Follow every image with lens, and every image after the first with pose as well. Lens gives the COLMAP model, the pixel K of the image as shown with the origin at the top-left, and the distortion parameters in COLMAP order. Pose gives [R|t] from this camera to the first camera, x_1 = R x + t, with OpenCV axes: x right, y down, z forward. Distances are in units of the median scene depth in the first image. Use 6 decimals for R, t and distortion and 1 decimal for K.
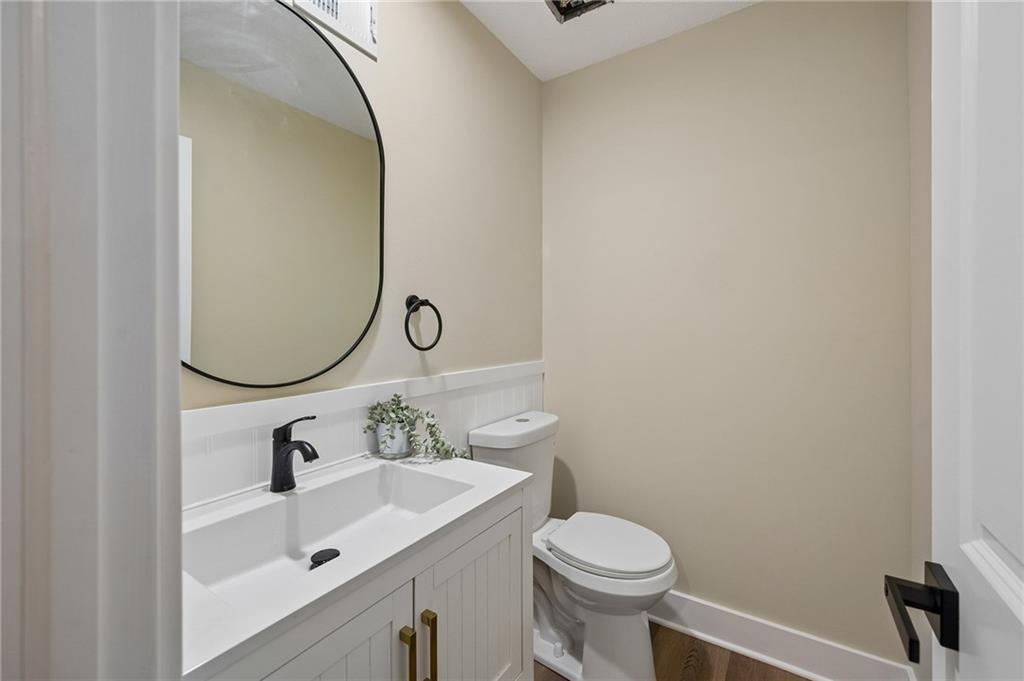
lens RADIAL K [[435.8, 0, 511.9], [0, 435.8, 334.2], [0, 0, 1]] dist [0.000246, -0.000048]
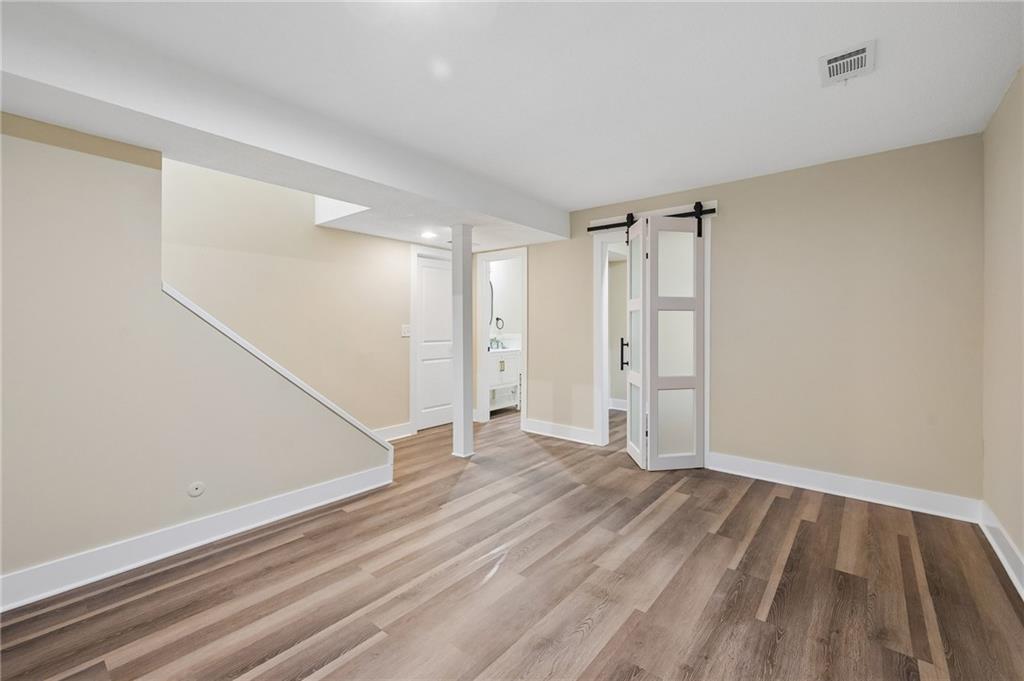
lens RADIAL K [[435.8, 0, 511.2], [0, 435.8, 333.6], [0, 0, 1]] dist [0.000246, -0.000048]
pose [[0.993427, 0.008173, -0.114173, 0.520284], [-0.007085, 0.999926, 0.009931, 0.044962], [0.114246, -0.009057, 0.993411, -4.152529]]
